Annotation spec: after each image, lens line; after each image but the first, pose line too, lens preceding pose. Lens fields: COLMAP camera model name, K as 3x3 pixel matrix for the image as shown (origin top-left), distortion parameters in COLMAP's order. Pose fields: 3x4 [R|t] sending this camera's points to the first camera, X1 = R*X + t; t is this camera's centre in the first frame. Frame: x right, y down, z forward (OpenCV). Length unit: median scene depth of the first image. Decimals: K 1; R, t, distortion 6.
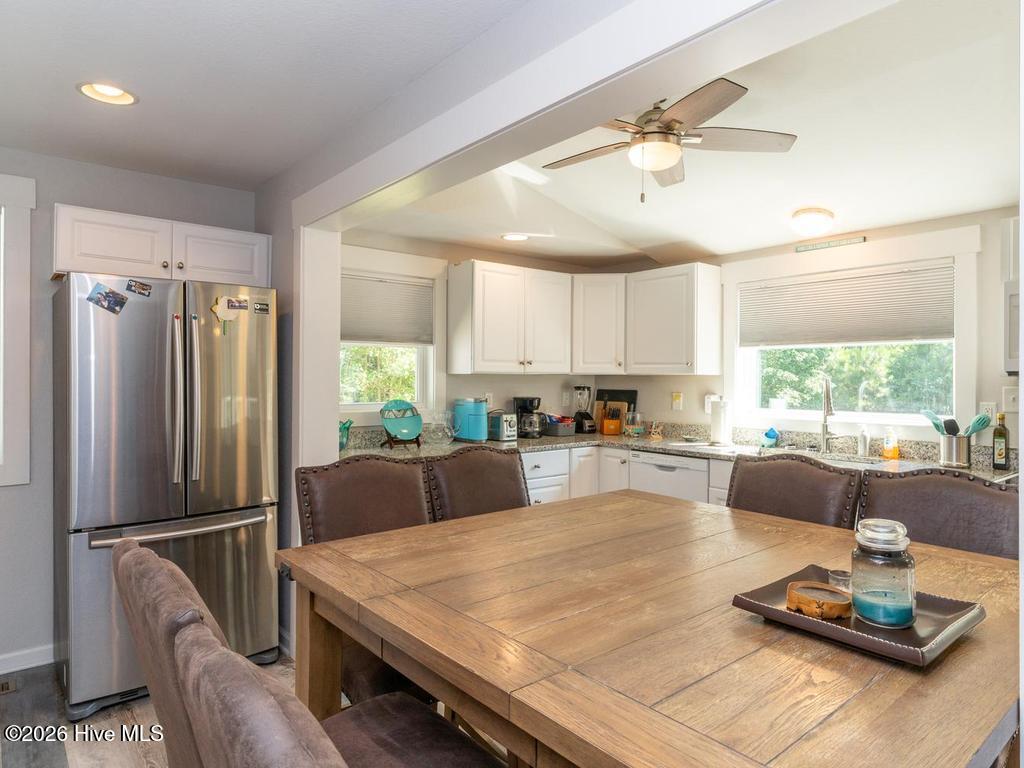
lens RADIAL K [[627.3, 0, 514.4], [0, 627.3, 380.8], [0, 0, 1]] dist [0.005860, -0.005959]
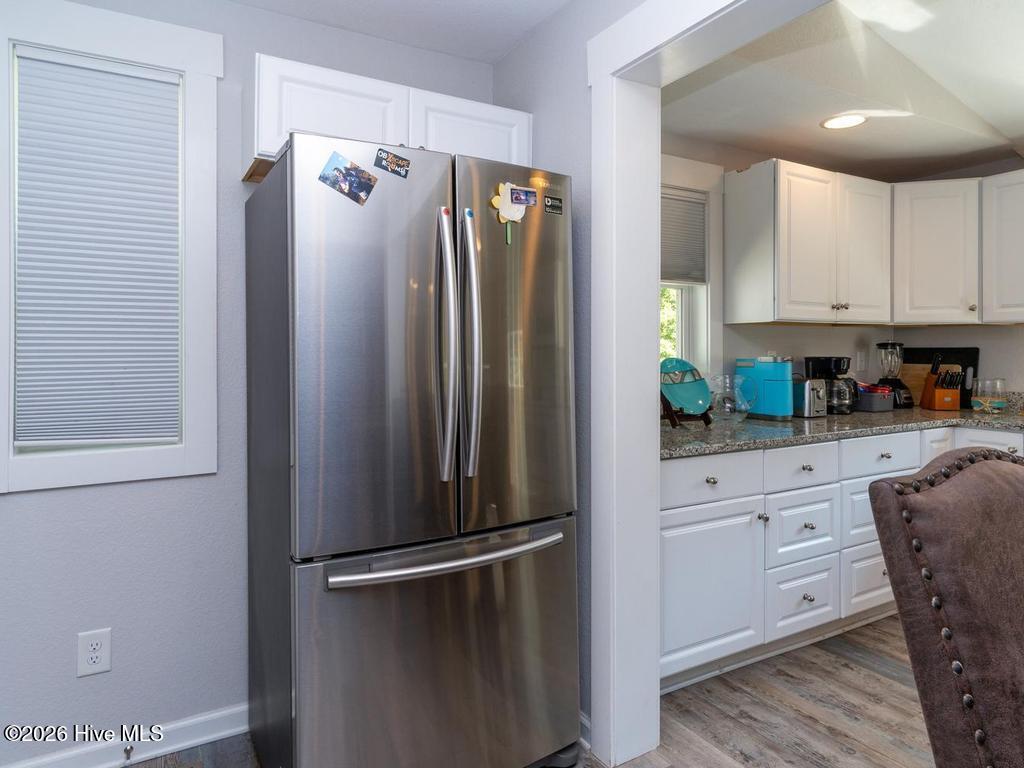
lens RADIAL K [[627.3, 0, 512.0], [0, 627.3, 349.1], [0, 0, 1]] dist [0.005860, -0.005959]
pose [[0.982679, -0.006219, -0.185209, -0.224489], [0.004728, 0.999953, -0.008489, 0.024212], [0.185254, 0.007466, 0.982662, 0.254918]]
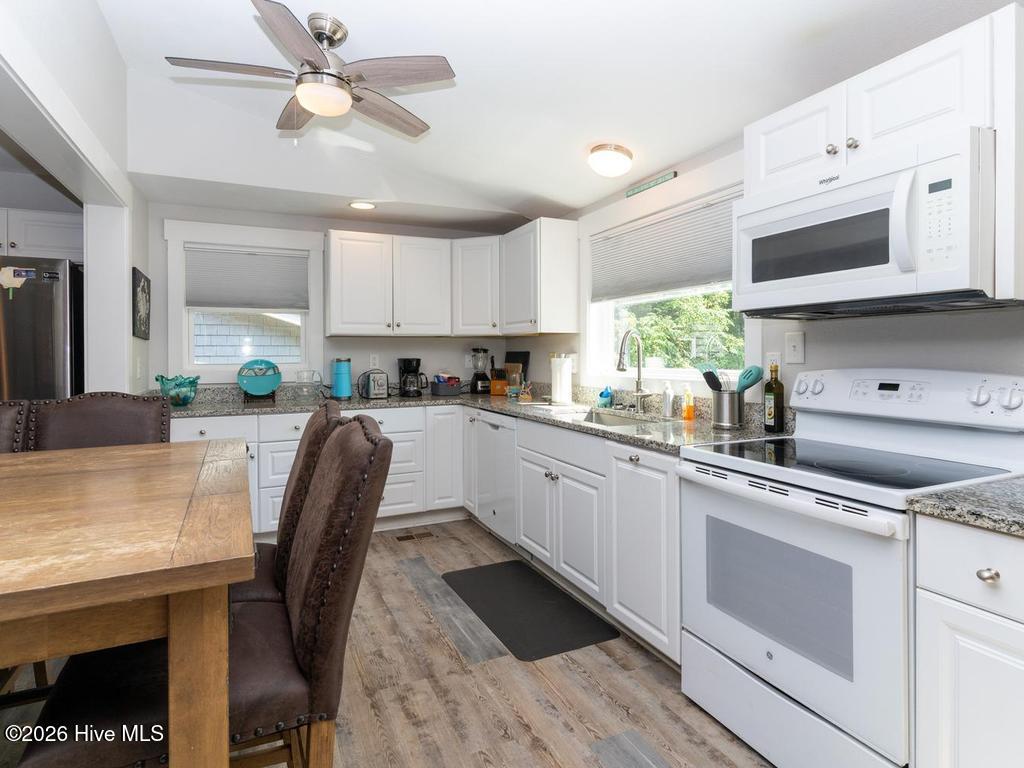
lens RADIAL K [[564.5, 0, 498.3], [0, 564.5, 358.3], [0, 0, 1]] dist [0.006193, 0.004315]
pose [[0.965854, -0.008678, -0.258942, 0.457808], [0.009191, 0.999957, 0.000771, 0.029437], [0.258924, -0.003124, 0.965893, 0.136490]]
